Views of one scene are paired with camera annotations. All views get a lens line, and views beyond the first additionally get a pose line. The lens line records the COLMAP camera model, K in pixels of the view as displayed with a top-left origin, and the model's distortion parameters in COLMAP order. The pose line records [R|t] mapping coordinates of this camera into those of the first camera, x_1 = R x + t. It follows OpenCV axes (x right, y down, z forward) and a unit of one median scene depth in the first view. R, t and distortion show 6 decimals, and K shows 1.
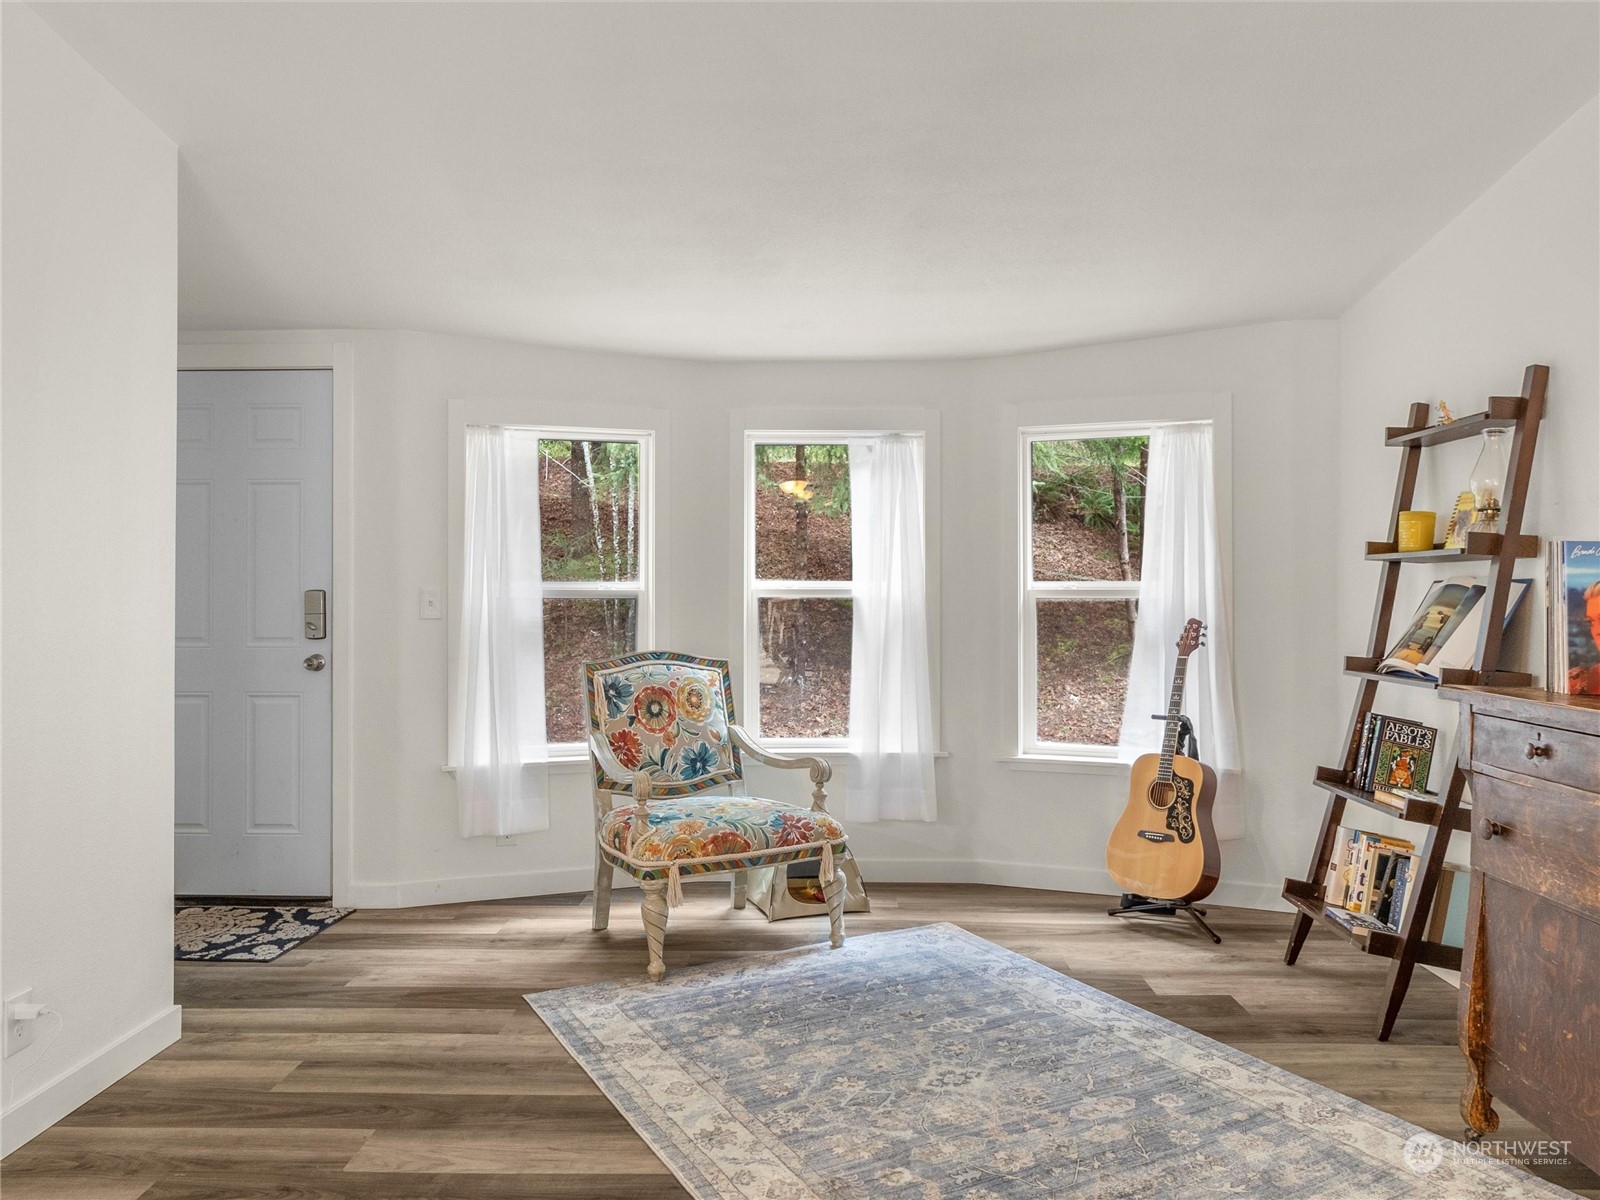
lens RADIAL K [[1077.3, 0, 847.8], [0, 1077.3, 584.9], [0, 0, 1]] dist [-0.000251, 0.001337]
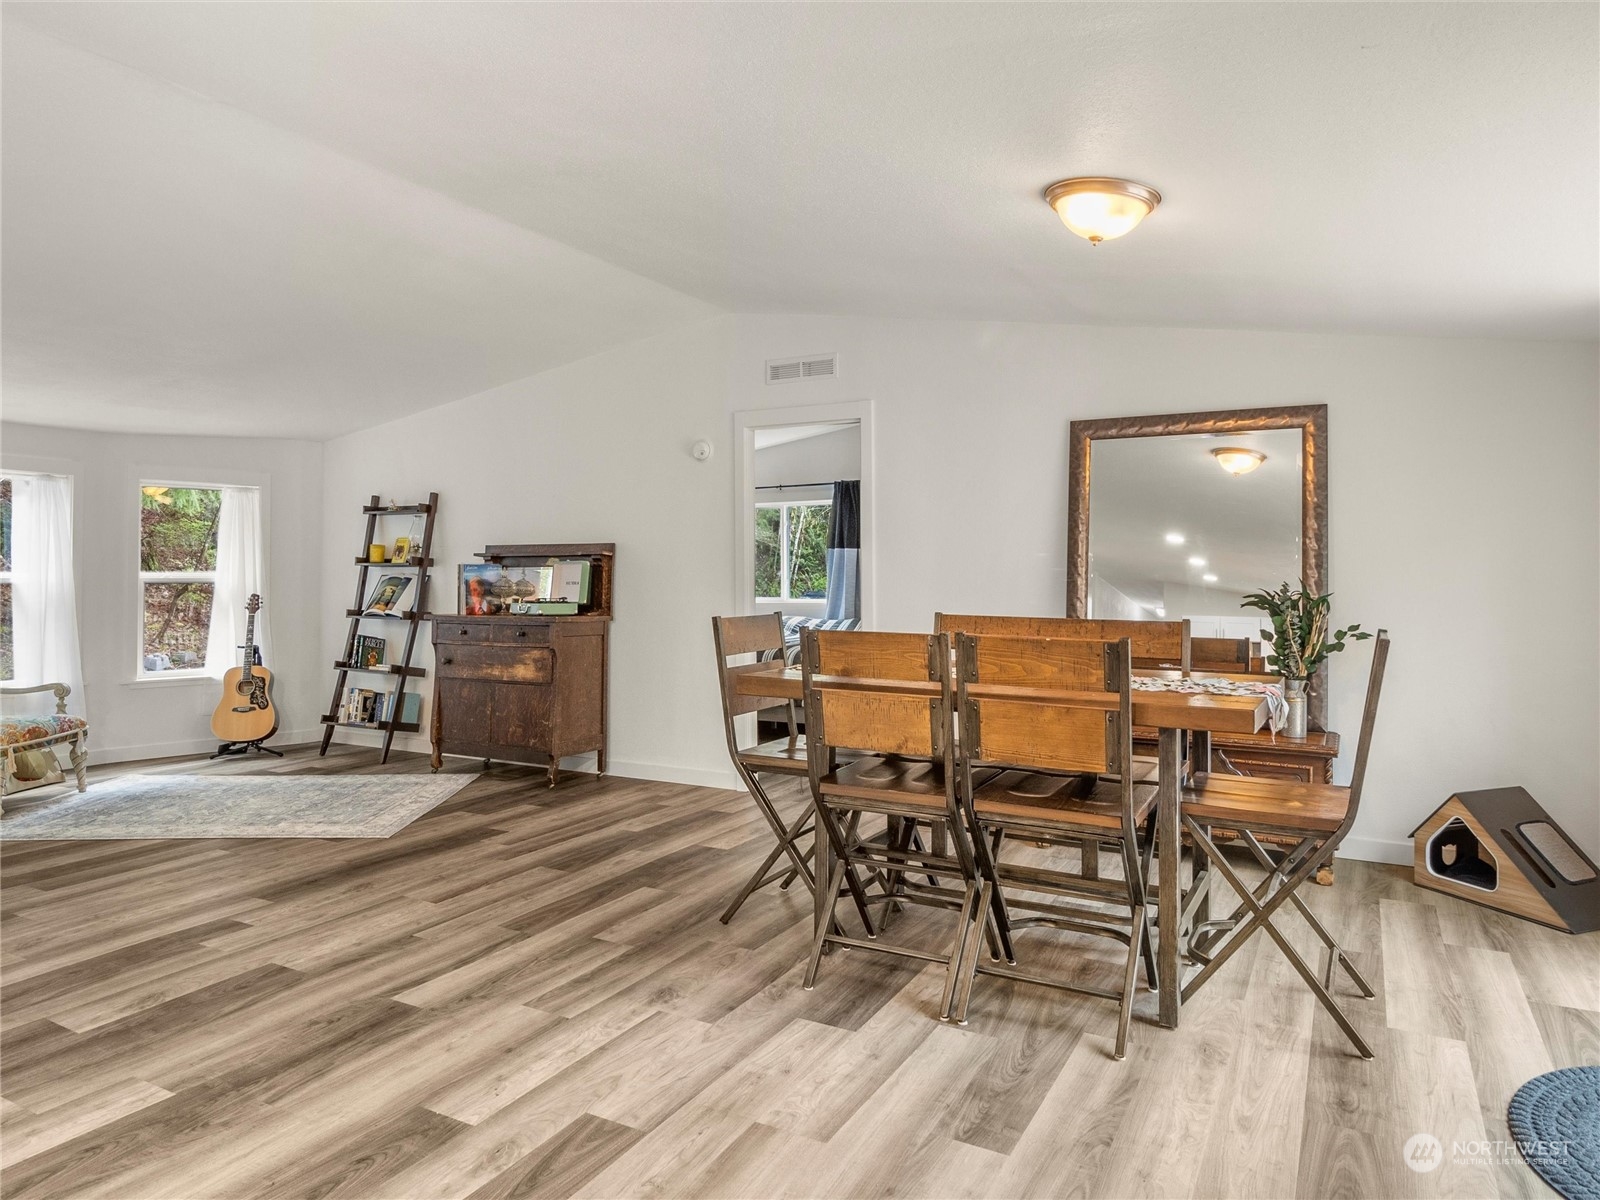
lens RADIAL K [[1029.5, 0, 784.9], [0, 1029.5, 561.9], [0, 0, 1]] dist [0.006504, 0.005827]
pose [[0.459718, 0.012144, 0.887982, -0.989812], [-0.009774, 0.999915, -0.008615, -0.020862], [-0.888011, -0.004718, 0.459798, -0.749792]]
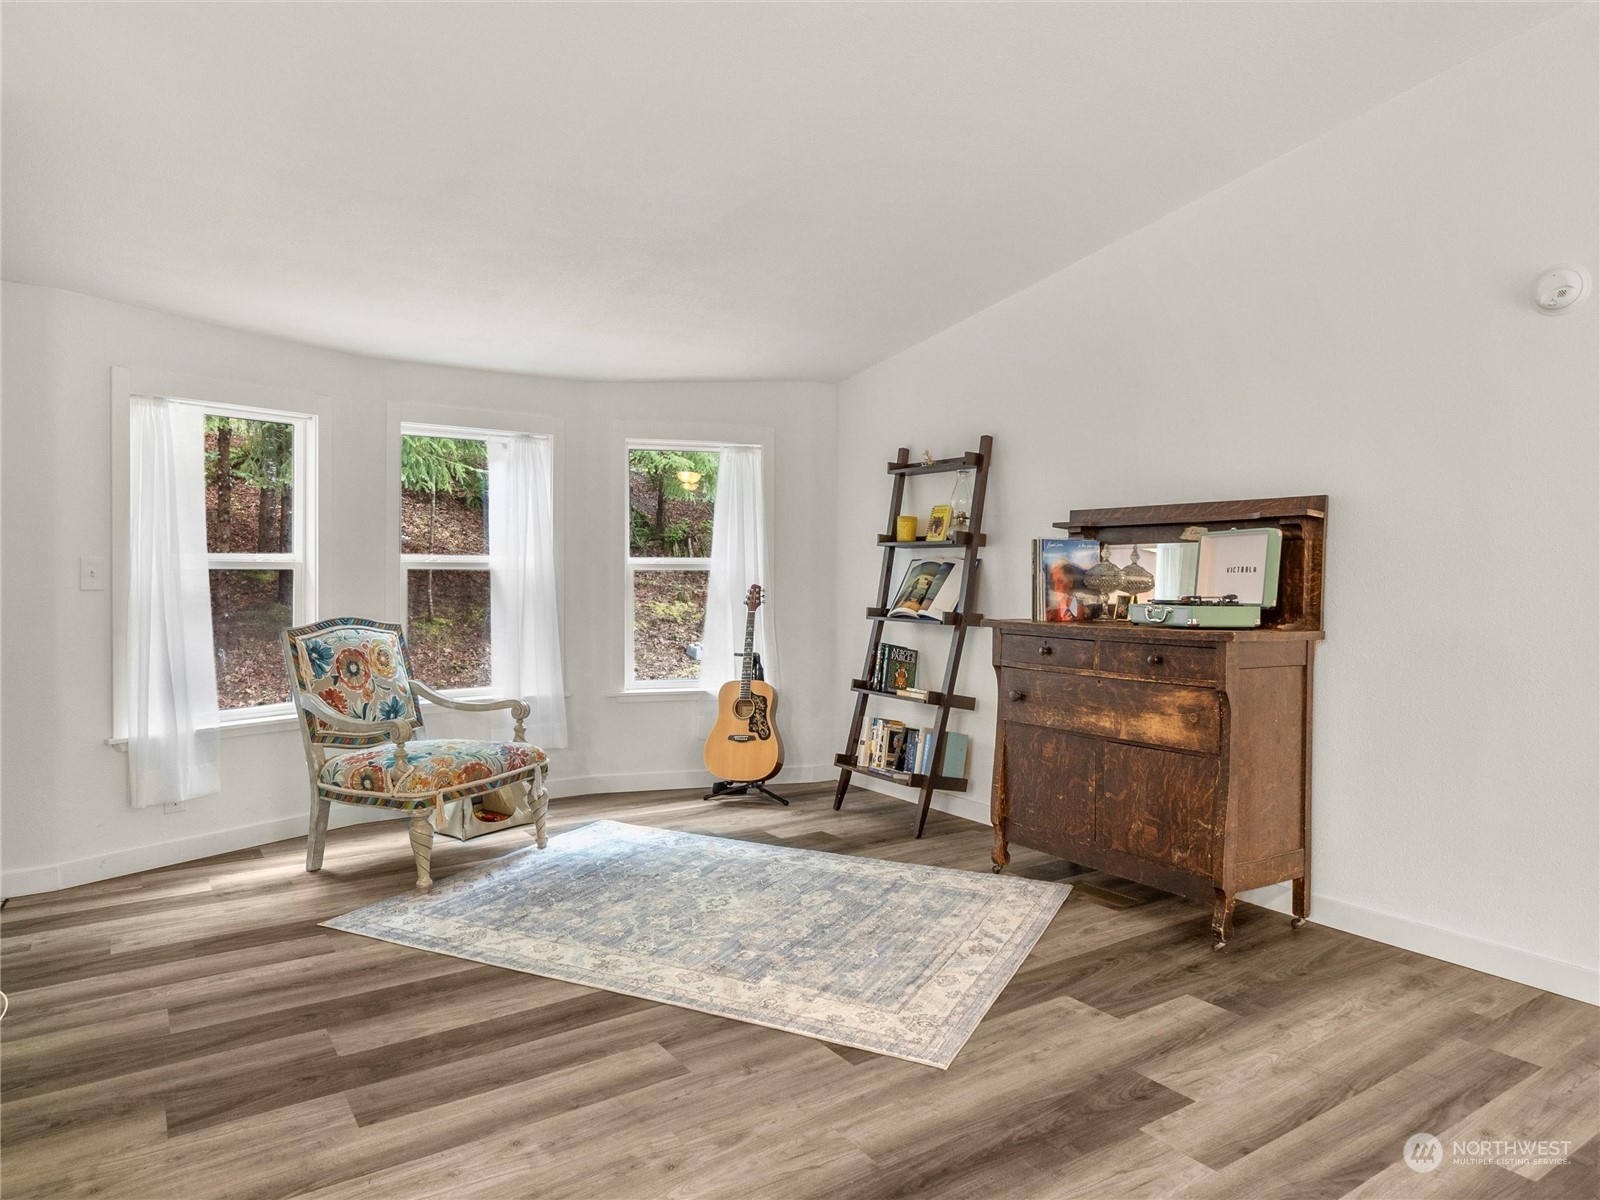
lens RADIAL K [[969.6, 0, 771.0], [0, 969.6, 570.6], [0, 0, 1]] dist [-0.002879, -0.000704]
pose [[0.829237, 0.001683, 0.558895, -0.440504], [-0.007786, 0.999933, 0.008541, 0.001982], [-0.558844, -0.011434, 0.829194, -0.085047]]
